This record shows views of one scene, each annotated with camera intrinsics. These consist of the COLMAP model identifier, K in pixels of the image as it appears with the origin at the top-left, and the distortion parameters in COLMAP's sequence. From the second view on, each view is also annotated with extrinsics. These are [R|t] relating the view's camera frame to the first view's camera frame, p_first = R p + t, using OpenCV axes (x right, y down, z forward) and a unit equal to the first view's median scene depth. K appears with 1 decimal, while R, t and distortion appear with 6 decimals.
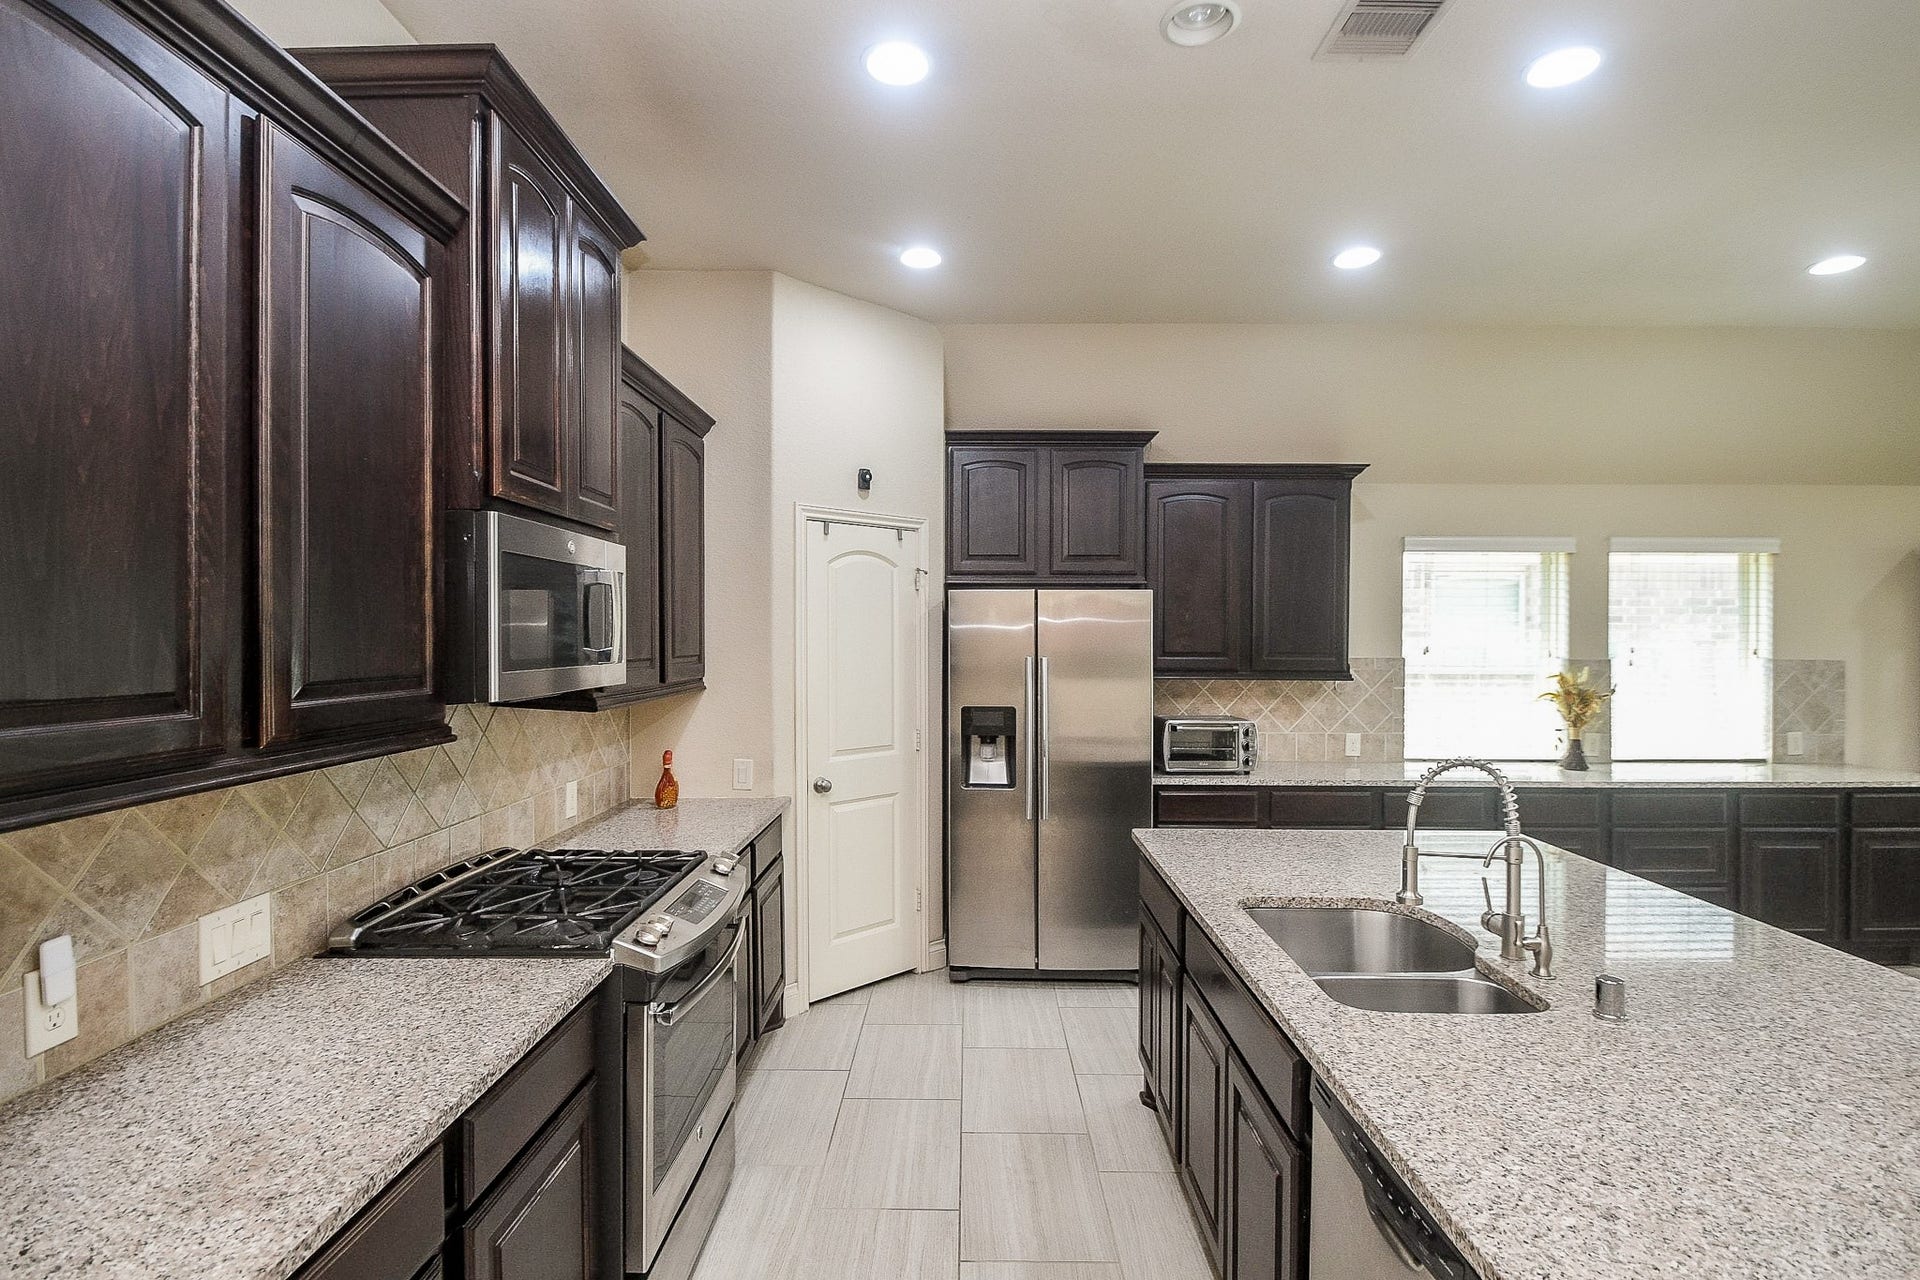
lens RADIAL K [[897.4, 0, 940.3], [0, 897.4, 654.2], [0, 0, 1]] dist [0.000020, -0.016723]
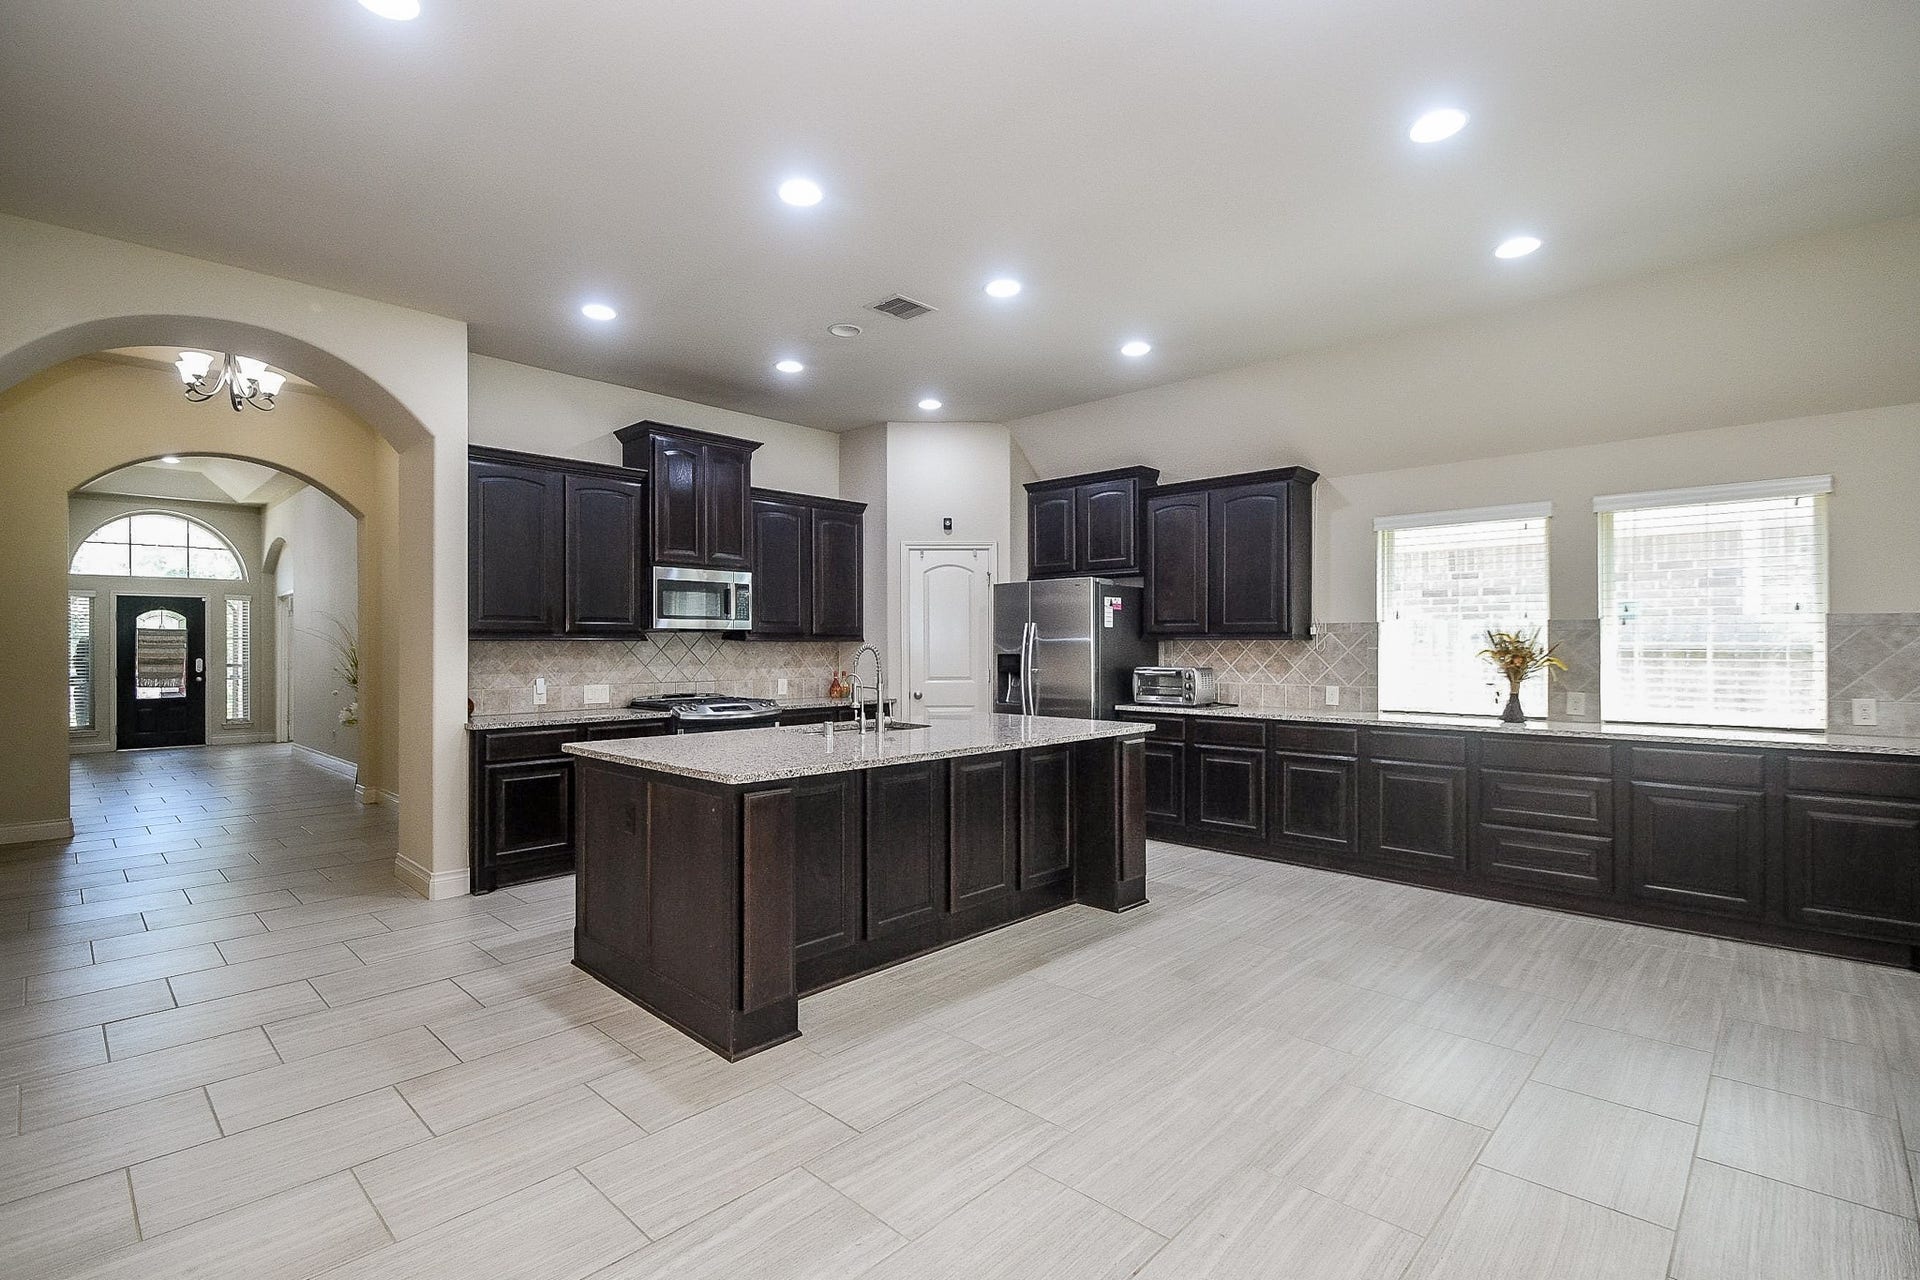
lens RADIAL K [[844.2, 0, 937.5], [0, 844.2, 654.2], [0, 0, 1]] dist [0.020935, -0.020858]
pose [[0.735496, 0.003736, -0.677518, 0.907891], [-0.009580, 0.999942, -0.004886, 0.060984], [0.677461, 0.010084, 0.735490, -0.201294]]
